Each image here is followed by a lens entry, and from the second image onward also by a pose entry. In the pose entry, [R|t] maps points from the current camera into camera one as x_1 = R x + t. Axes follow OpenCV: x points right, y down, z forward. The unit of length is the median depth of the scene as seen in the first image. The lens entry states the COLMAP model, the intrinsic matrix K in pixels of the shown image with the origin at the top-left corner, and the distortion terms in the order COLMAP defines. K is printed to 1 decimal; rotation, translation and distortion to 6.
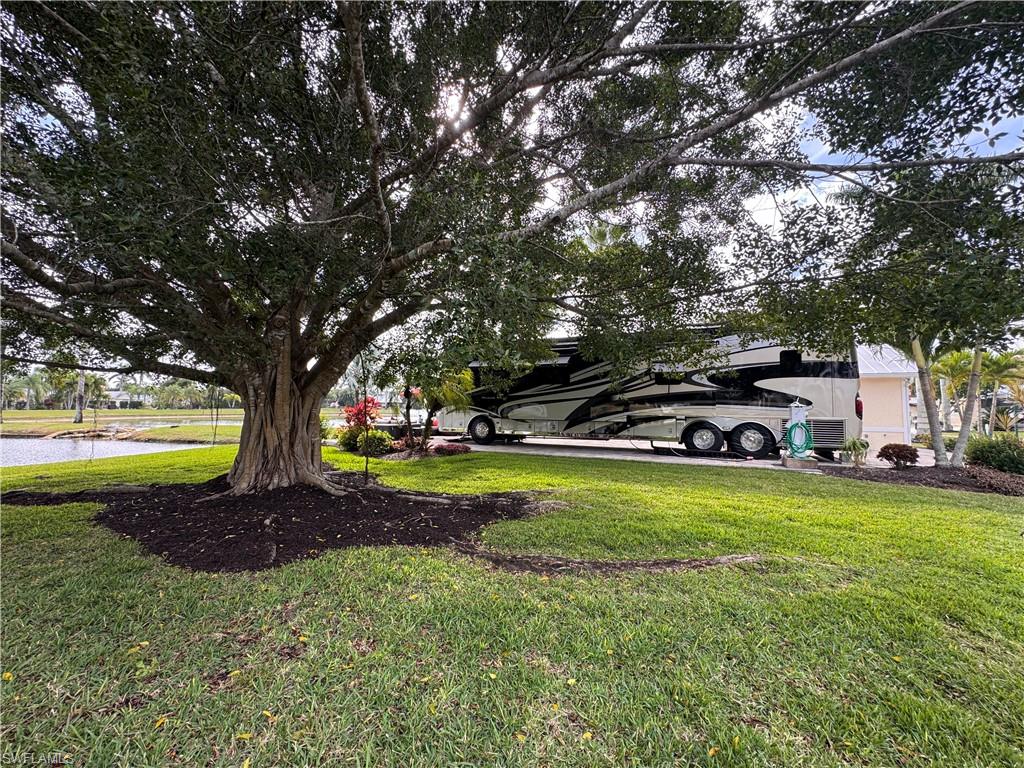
lens RADIAL K [[408.0, 0, 509.7], [0, 408.0, 384.5], [0, 0, 1]] dist [-0.001798, -0.000125]
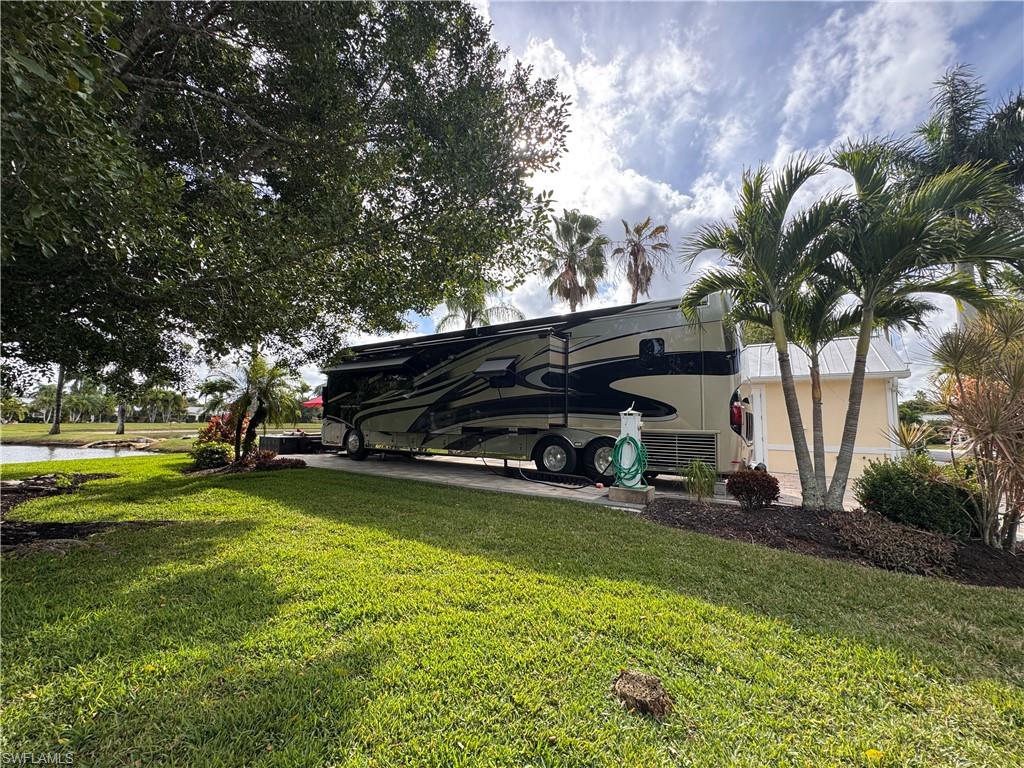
lens RADIAL K [[408.0, 0, 509.7], [0, 408.0, 384.5], [0, 0, 1]] dist [-0.001798, -0.000125]
pose [[0.988638, -0.008241, -0.150092, 0.506698], [0.002180, 0.999177, -0.040503, 0.025860], [0.150303, 0.039716, 0.987842, 0.220137]]
